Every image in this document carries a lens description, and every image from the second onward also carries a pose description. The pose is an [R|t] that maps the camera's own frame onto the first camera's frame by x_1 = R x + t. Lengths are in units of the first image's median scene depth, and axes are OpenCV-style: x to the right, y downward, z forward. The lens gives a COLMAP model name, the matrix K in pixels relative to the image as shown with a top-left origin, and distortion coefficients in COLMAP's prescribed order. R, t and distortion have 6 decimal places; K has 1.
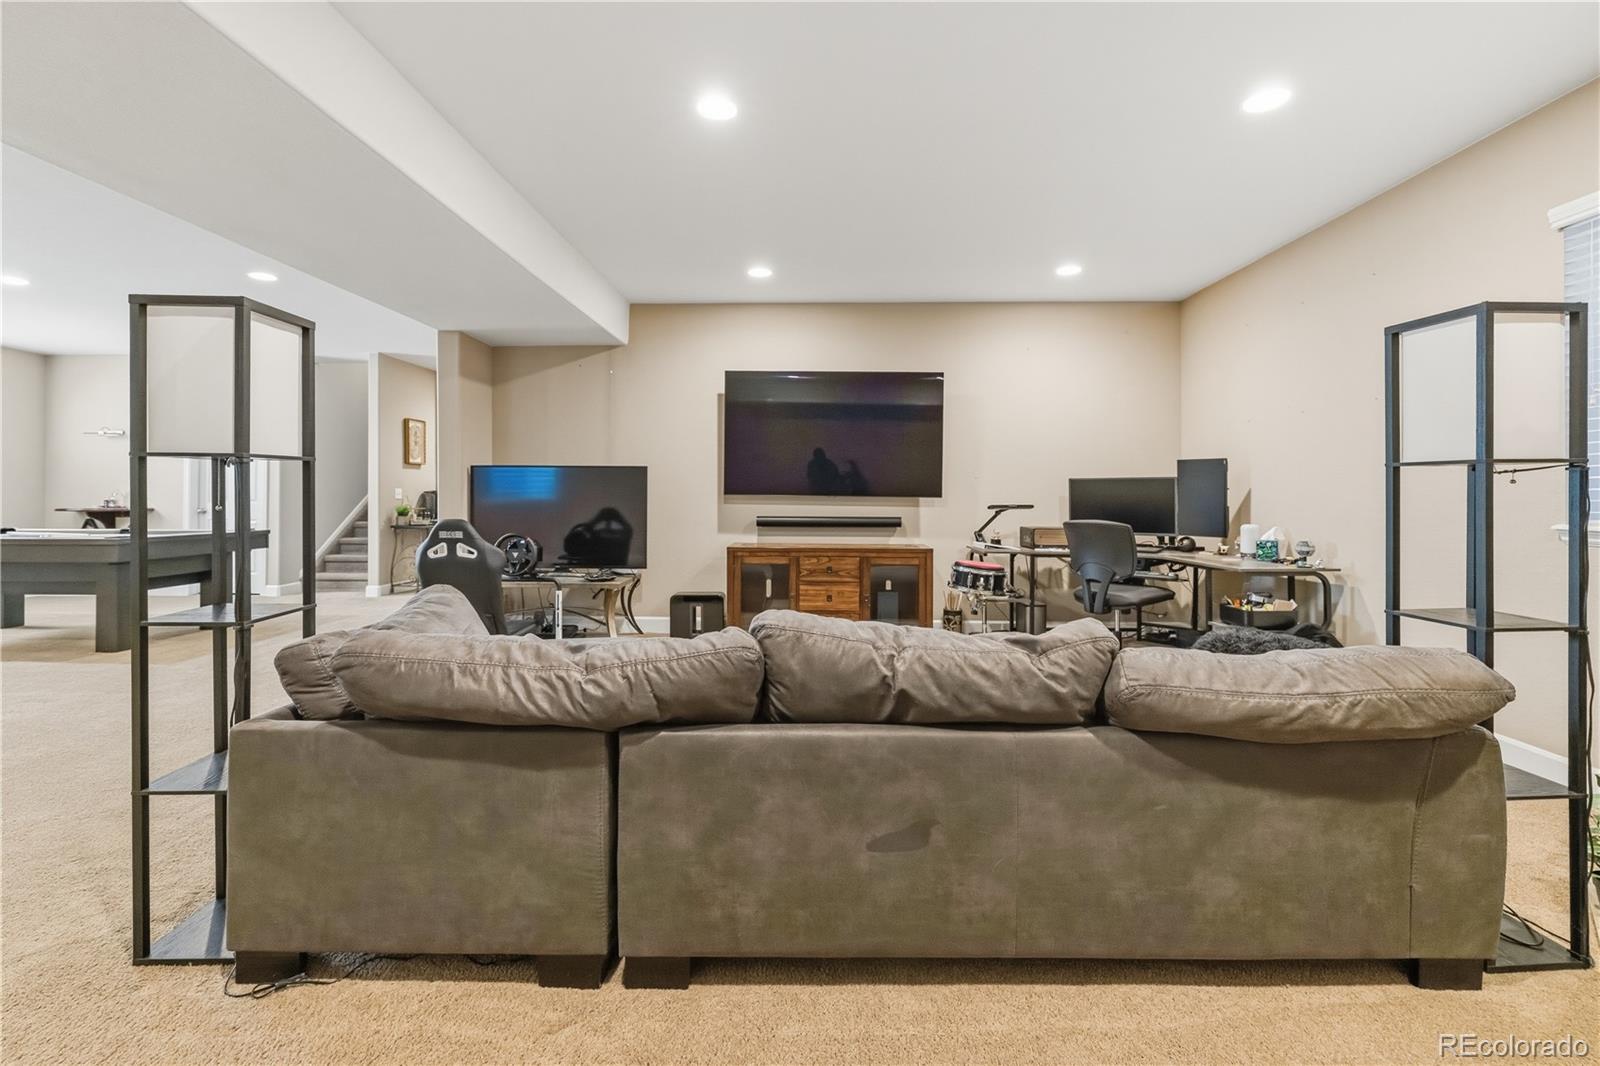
lens RADIAL K [[696.4, 0, 797.0], [0, 696.4, 508.3], [0, 0, 1]] dist [0.000378, -0.000046]
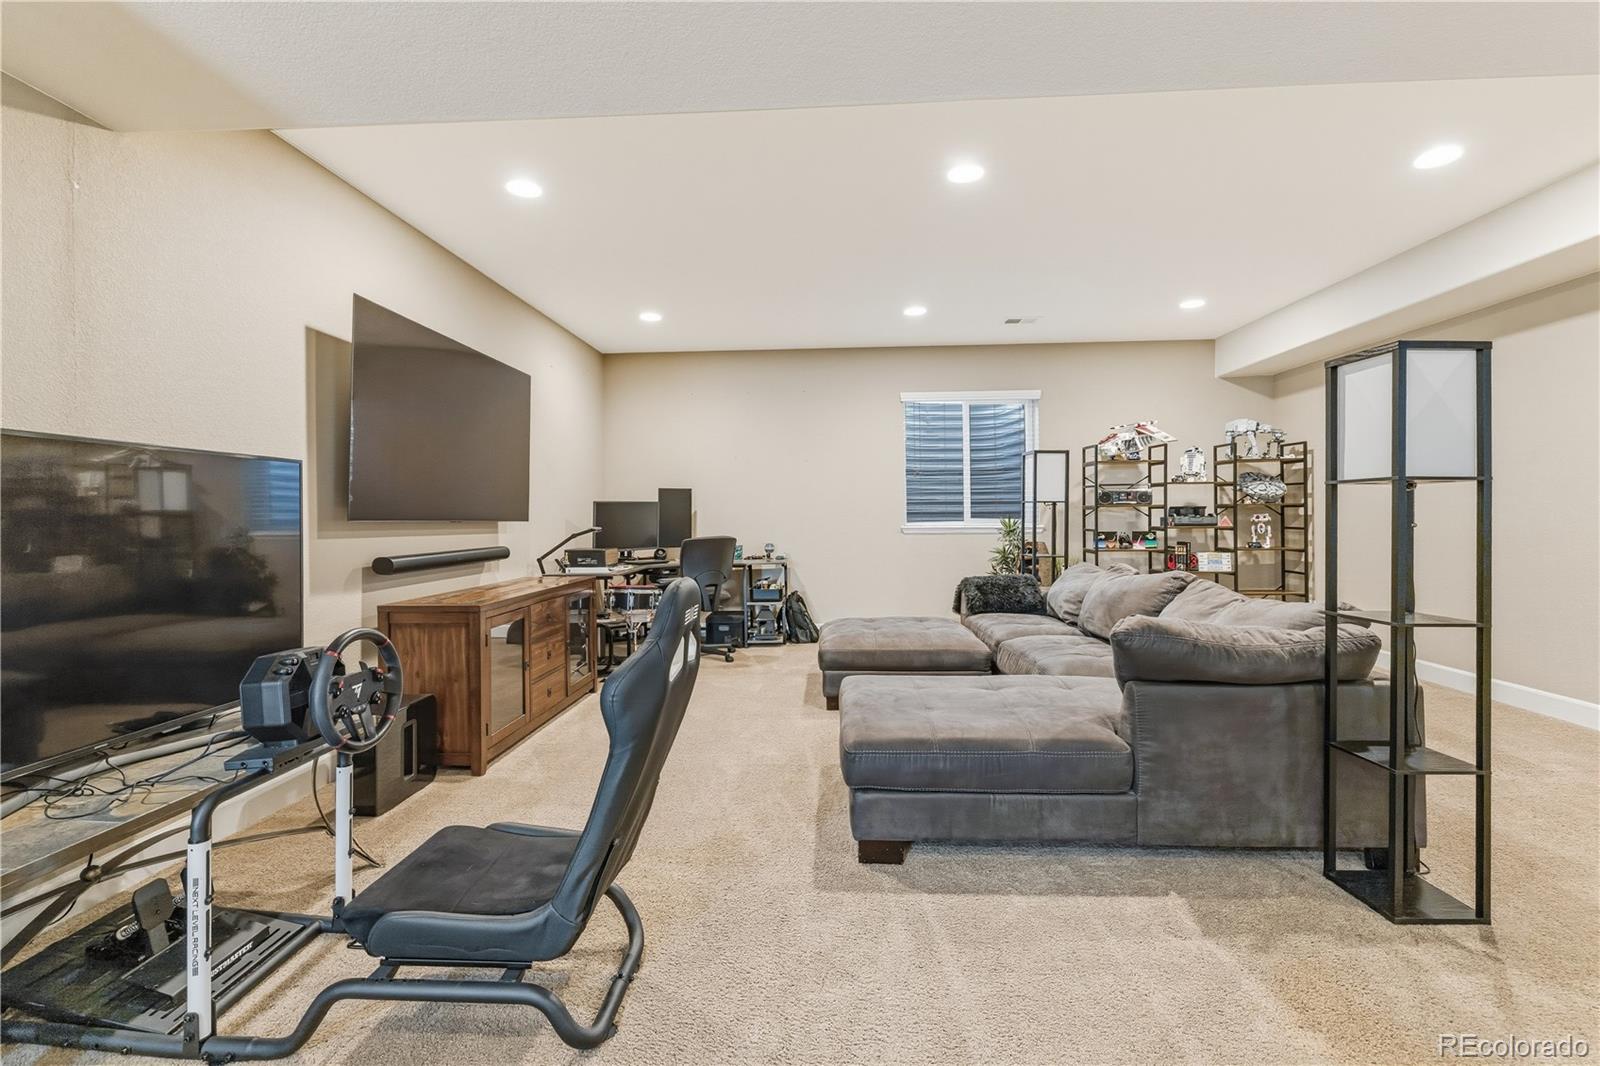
lens RADIAL K [[701.6, 0, 795.4], [0, 701.6, 515.6], [0, 0, 1]] dist [0.000323, -0.000058]
pose [[0.035602, -0.005678, 0.999350, -0.704780], [0.027796, 0.999603, 0.004689, -0.018183], [-0.998979, 0.027611, 0.035746, 0.697761]]
